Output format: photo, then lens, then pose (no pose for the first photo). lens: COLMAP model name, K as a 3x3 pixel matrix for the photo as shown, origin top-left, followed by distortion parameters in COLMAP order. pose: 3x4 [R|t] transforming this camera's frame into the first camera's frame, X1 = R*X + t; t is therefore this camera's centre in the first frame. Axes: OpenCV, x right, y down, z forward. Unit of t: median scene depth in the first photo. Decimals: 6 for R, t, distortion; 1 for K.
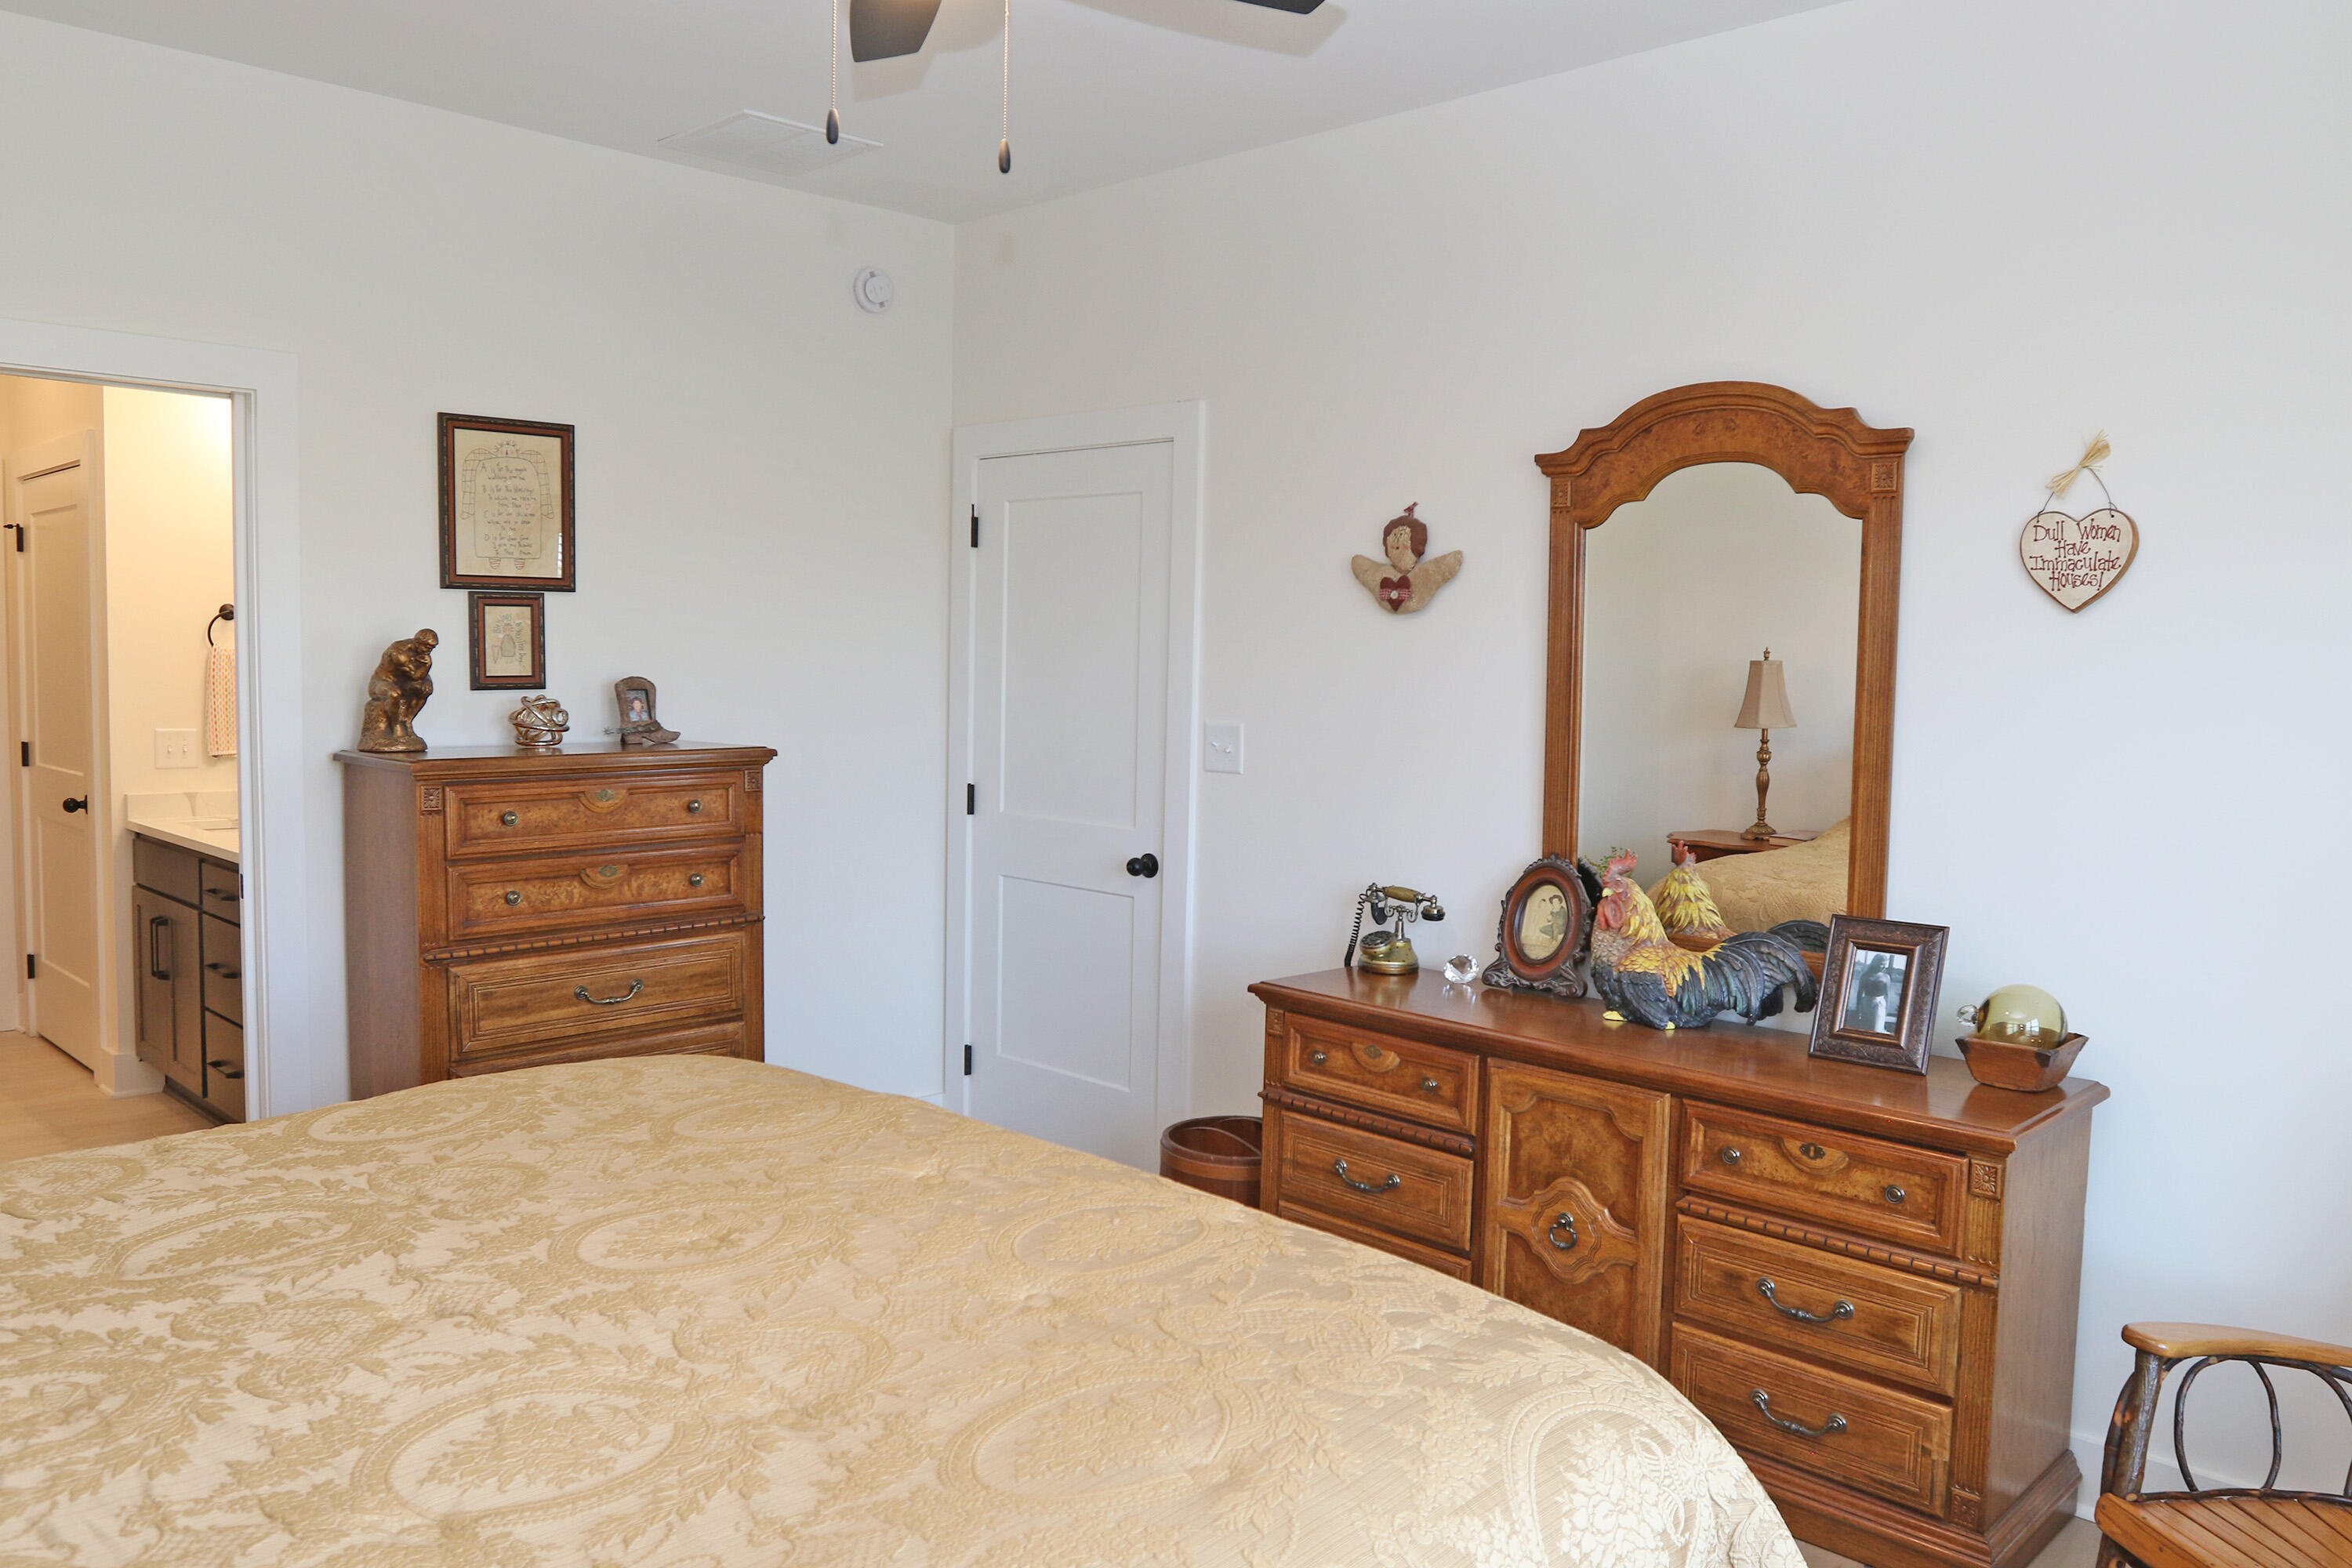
lens RADIAL K [[1815.9, 0, 1176.0], [0, 1815.9, 784.0], [0, 0, 1]] dist [-0.082109, 0.070062]
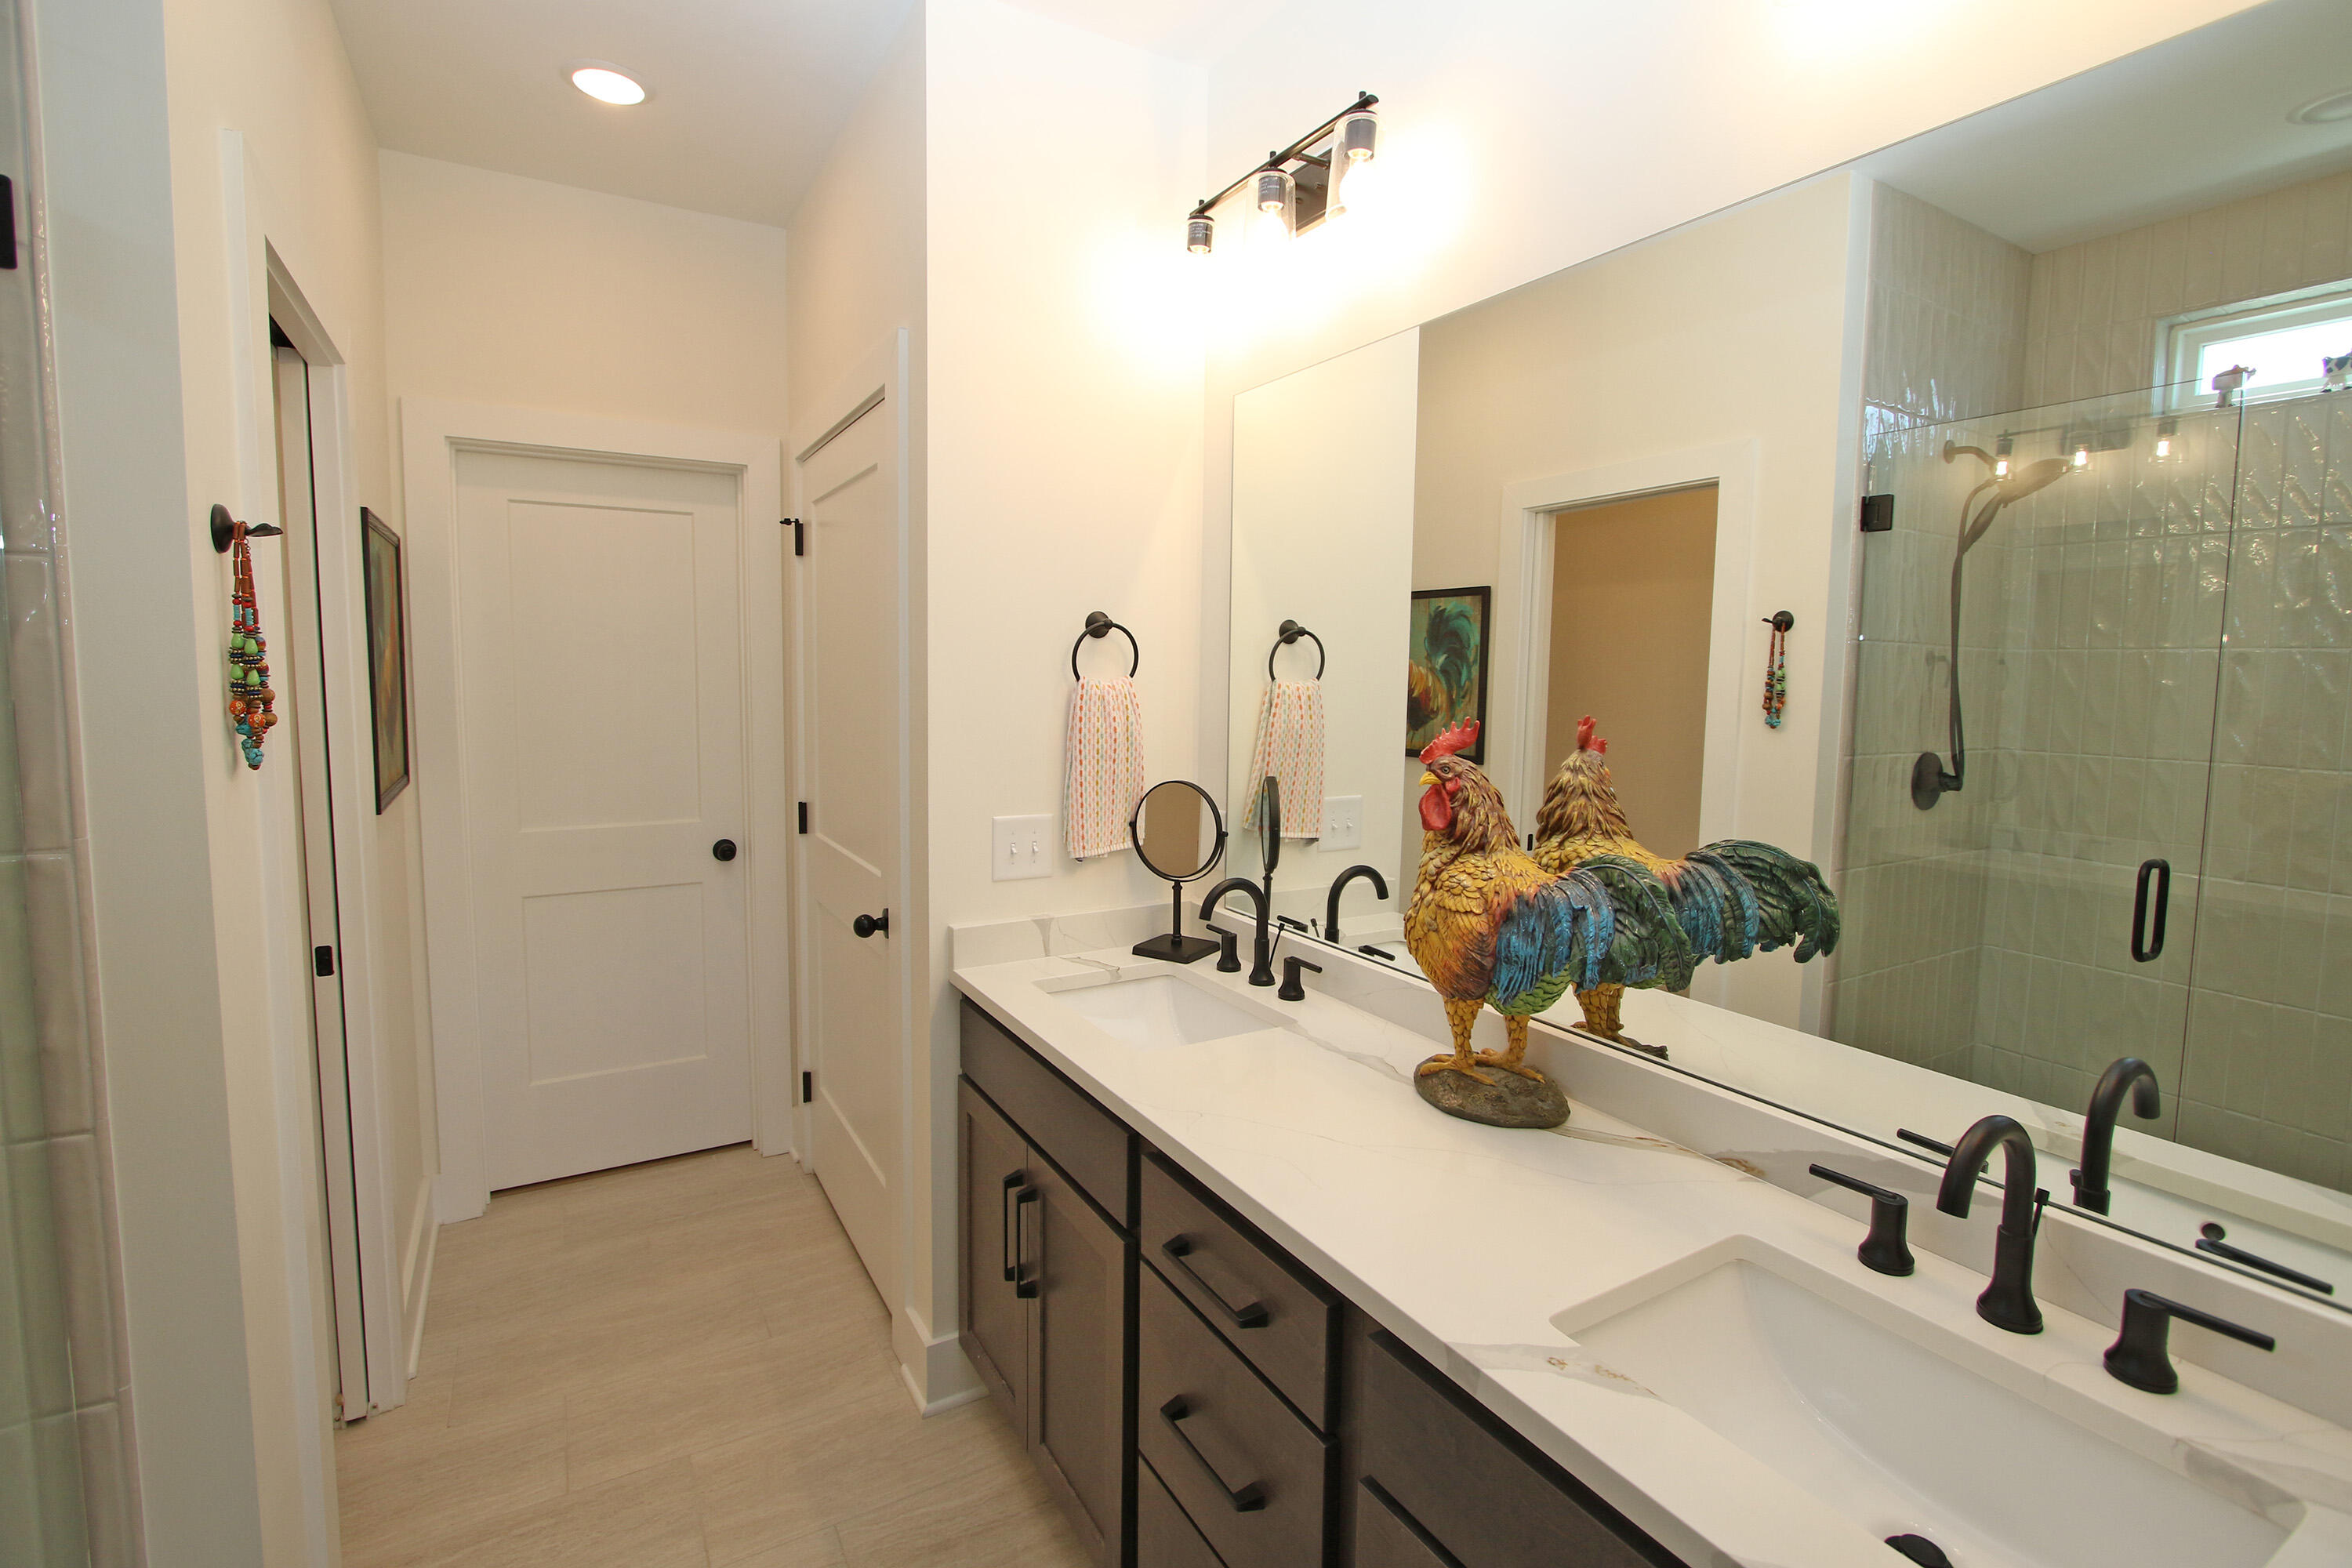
lens RADIAL K [[1099.4, 0, 1171.4], [0, 1099.4, 753.2], [0, 0, 1]] dist [-0.003299, -0.000321]
pose [[0.966869, 0.010020, -0.255078, -0.559579], [-0.008589, 0.999941, 0.006723, -0.074950], [0.255130, -0.004310, 0.966897, 0.870422]]
